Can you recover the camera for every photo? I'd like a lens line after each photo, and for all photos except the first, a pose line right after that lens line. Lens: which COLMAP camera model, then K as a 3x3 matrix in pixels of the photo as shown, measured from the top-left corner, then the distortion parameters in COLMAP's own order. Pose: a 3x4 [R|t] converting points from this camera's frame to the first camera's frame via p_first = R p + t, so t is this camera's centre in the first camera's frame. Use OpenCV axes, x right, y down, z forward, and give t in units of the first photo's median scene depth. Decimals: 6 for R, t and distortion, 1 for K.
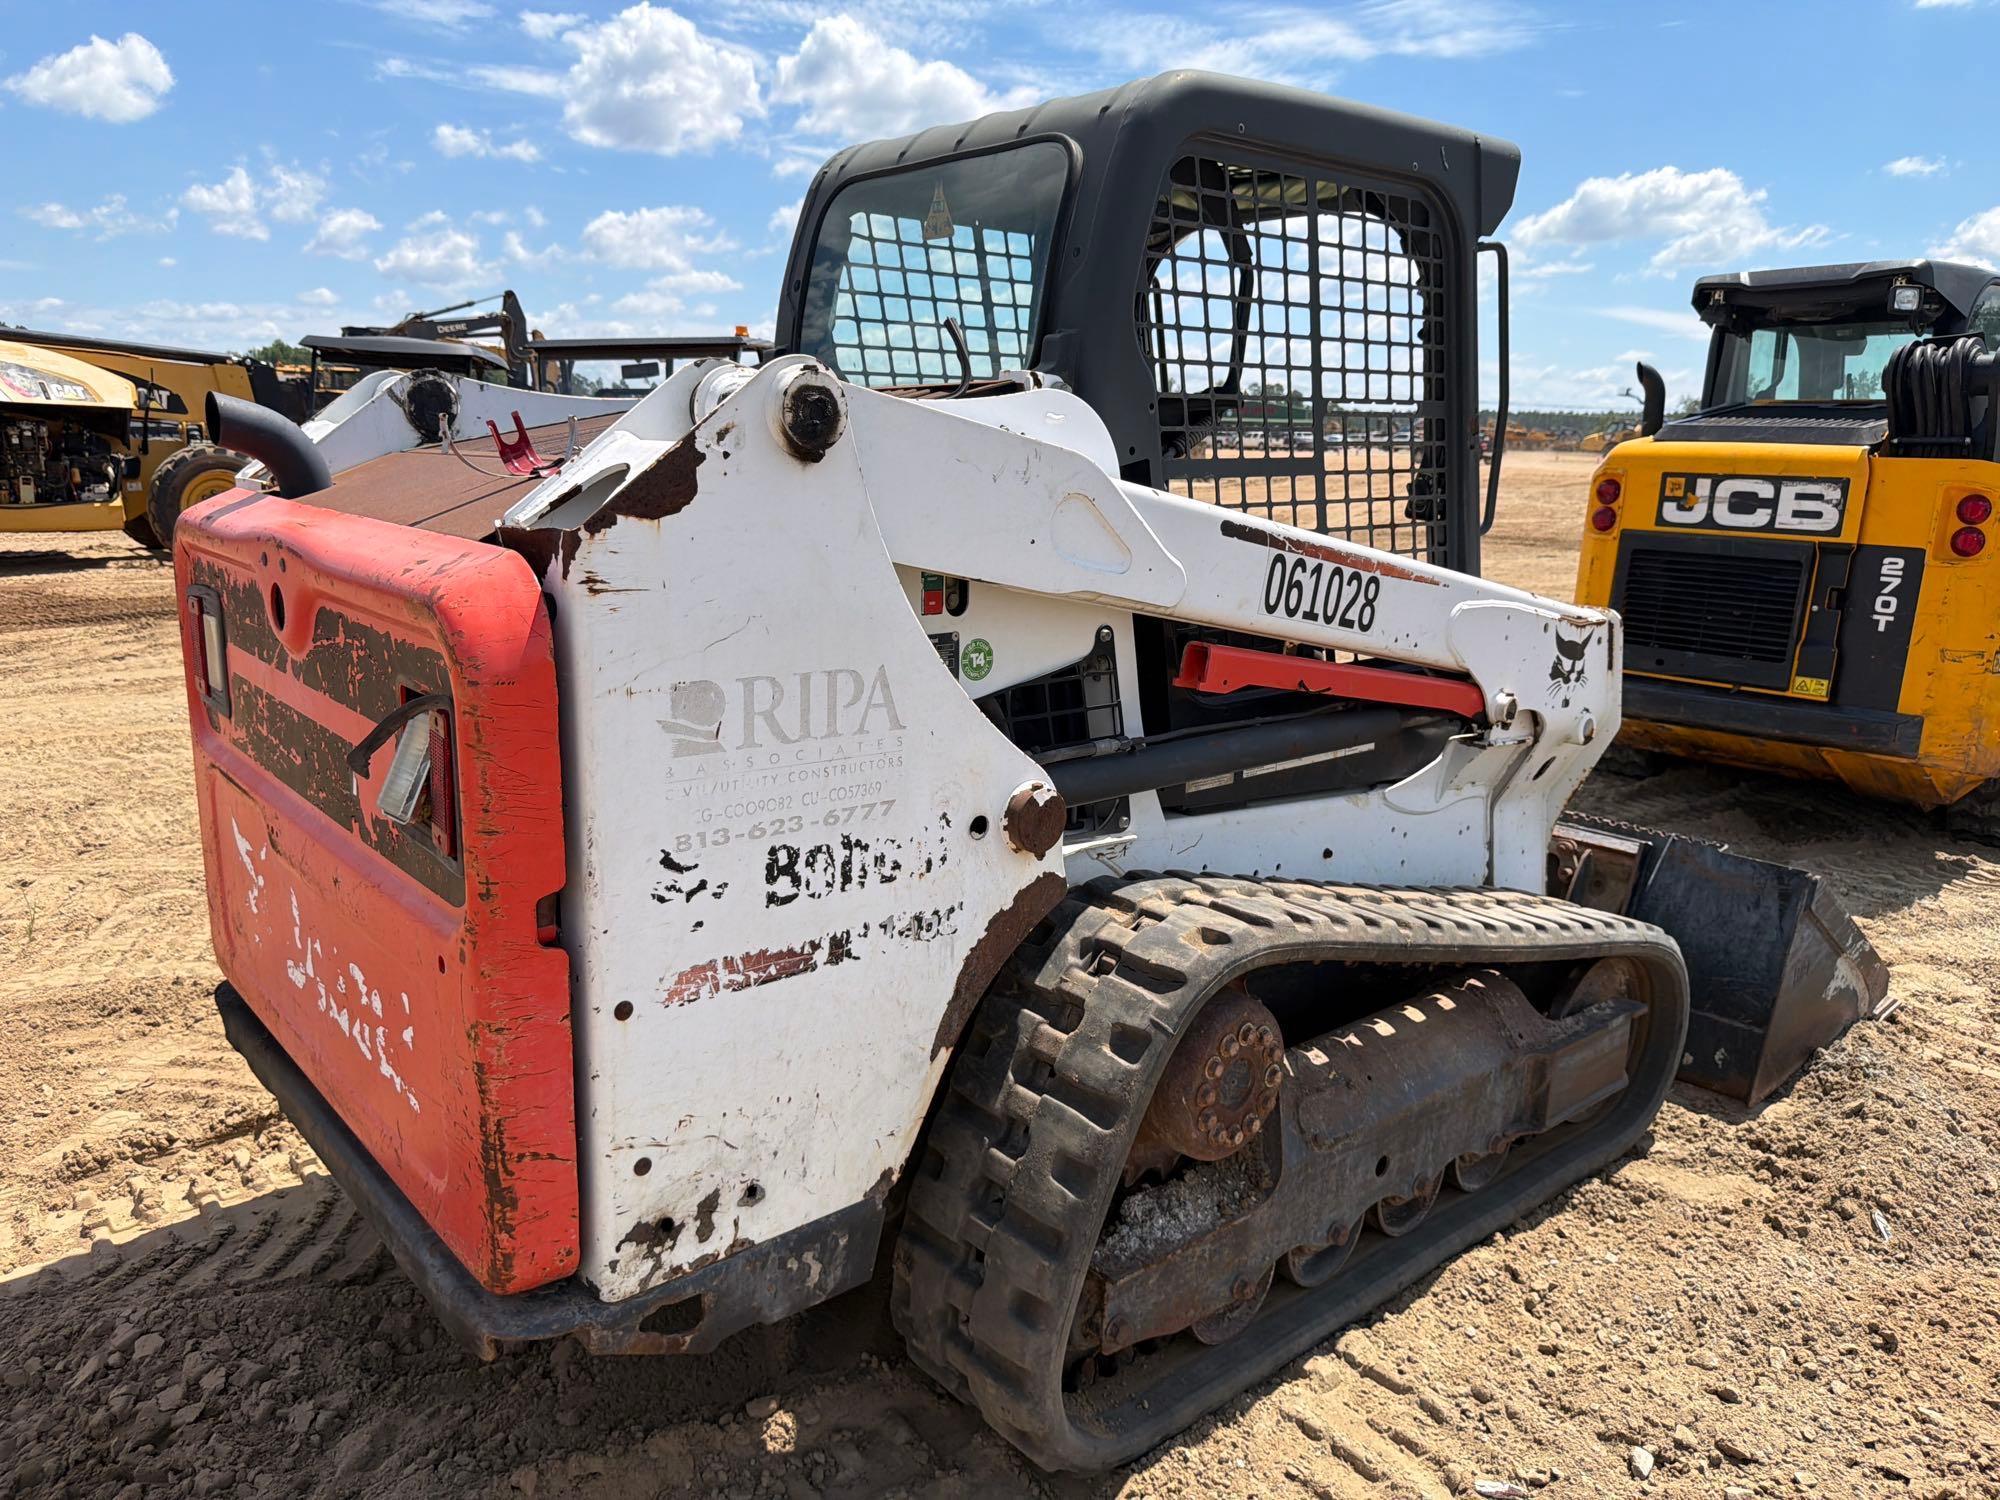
lens RADIAL K [[1390.2, 0, 982.3], [0, 1390.2, 762.6], [0, 0, 1]] dist [0.111160, -0.204584]
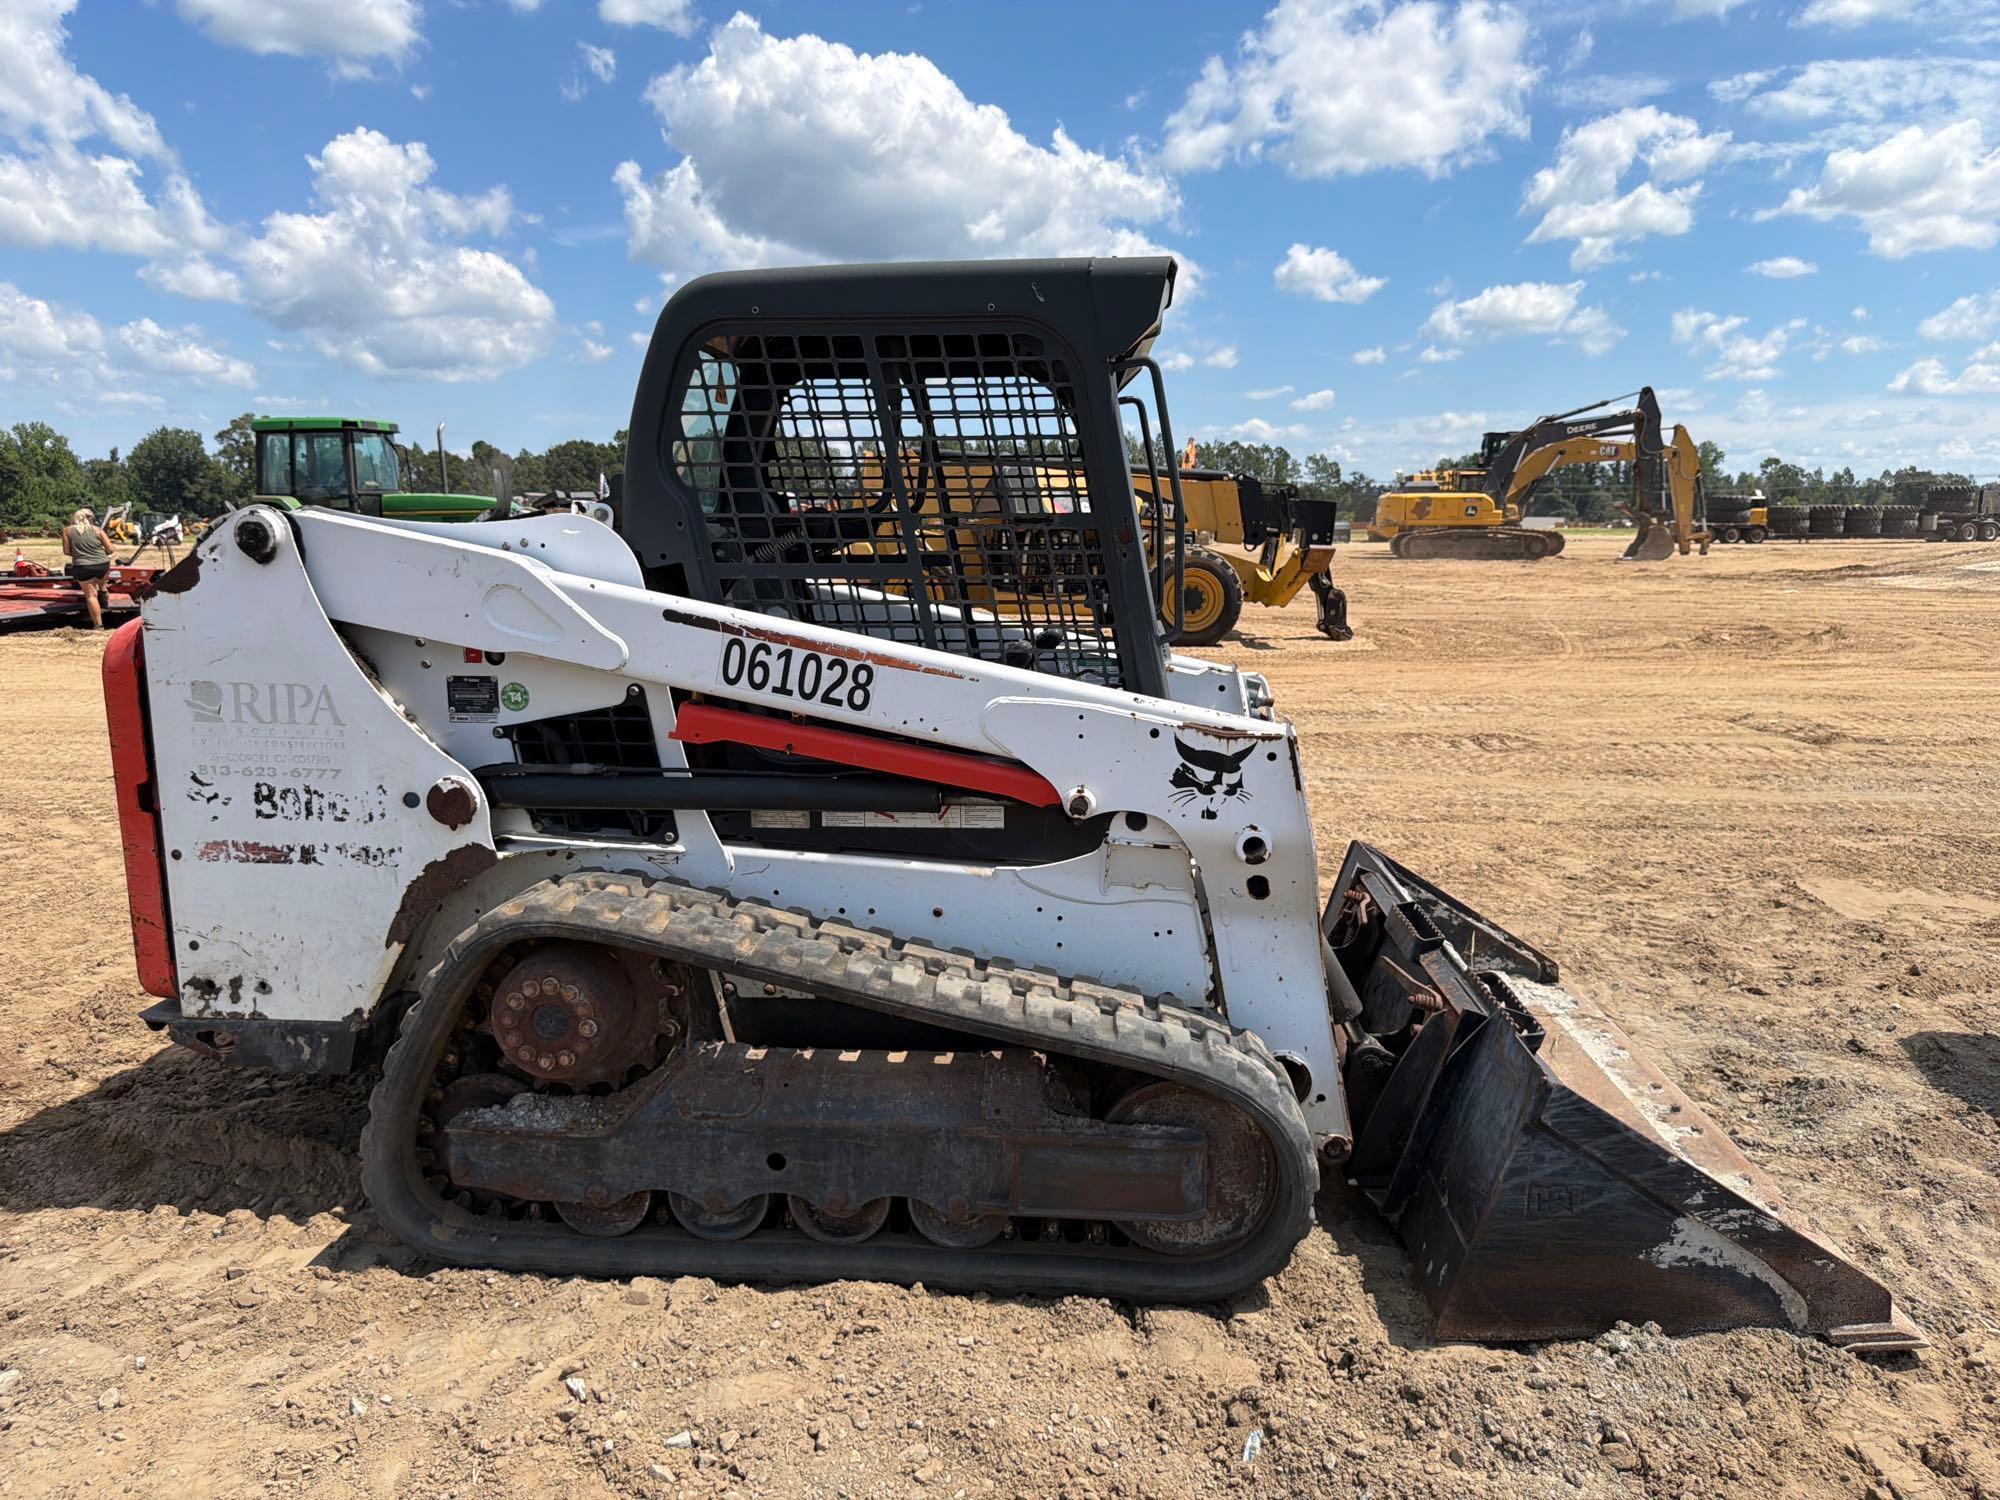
lens RADIAL K [[1377.3, 0, 1000.8], [0, 1377.3, 774.0], [0, 0, 1]] dist [0.118377, -0.260334]
pose [[0.722304, 0.109417, -0.682865, 1.117998], [-0.147817, 0.989012, 0.002118, -0.059527], [0.675594, 0.099410, 0.730541, 0.236901]]
